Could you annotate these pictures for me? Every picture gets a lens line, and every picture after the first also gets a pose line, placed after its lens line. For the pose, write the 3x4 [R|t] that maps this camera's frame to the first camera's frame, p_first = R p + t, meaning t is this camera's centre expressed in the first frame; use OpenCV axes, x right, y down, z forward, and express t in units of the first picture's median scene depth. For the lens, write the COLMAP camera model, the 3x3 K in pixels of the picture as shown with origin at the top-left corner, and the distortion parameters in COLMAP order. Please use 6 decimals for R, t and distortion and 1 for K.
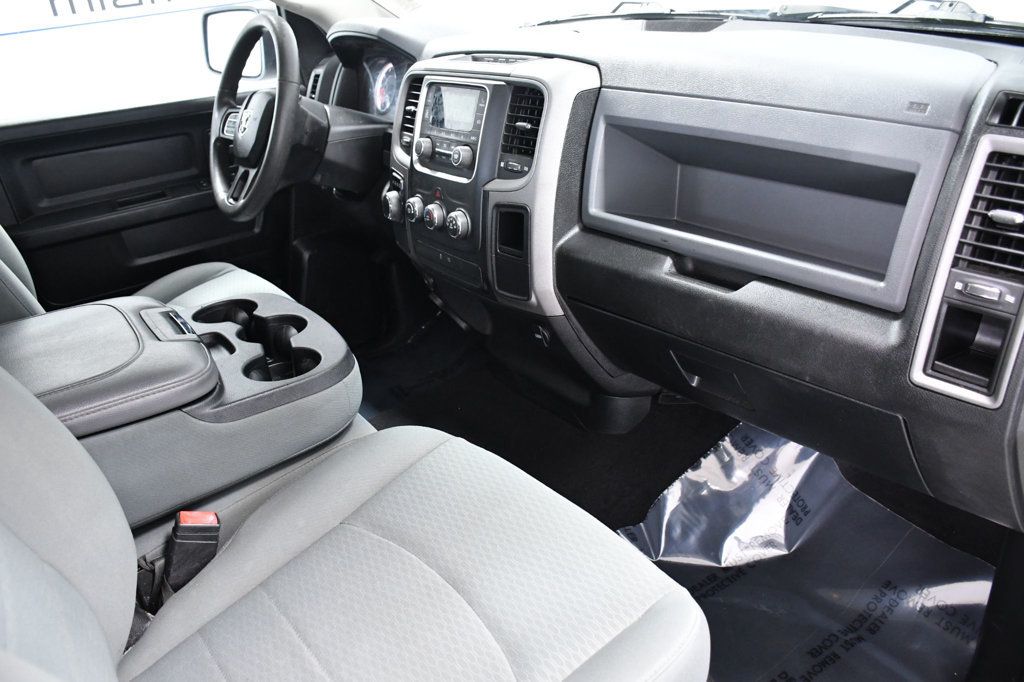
lens RADIAL K [[799.5, 0, 507.0], [0, 799.5, 364.7], [0, 0, 1]] dist [-0.152424, 0.106764]
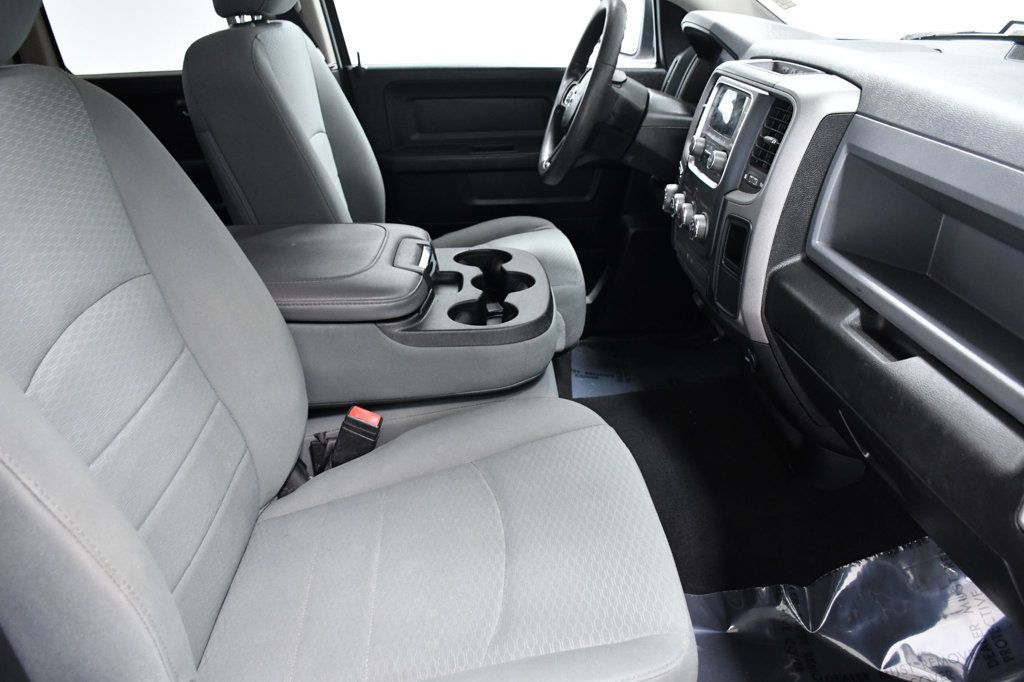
lens RADIAL K [[799.5, 0, 507.0], [0, 799.5, 364.7], [0, 0, 1]] dist [-0.152424, 0.106764]
pose [[0.833408, 0.287856, -0.471773, 0.272702], [-0.277651, 0.956176, 0.092936, -0.040822], [0.477850, 0.053535, 0.876809, 0.032759]]
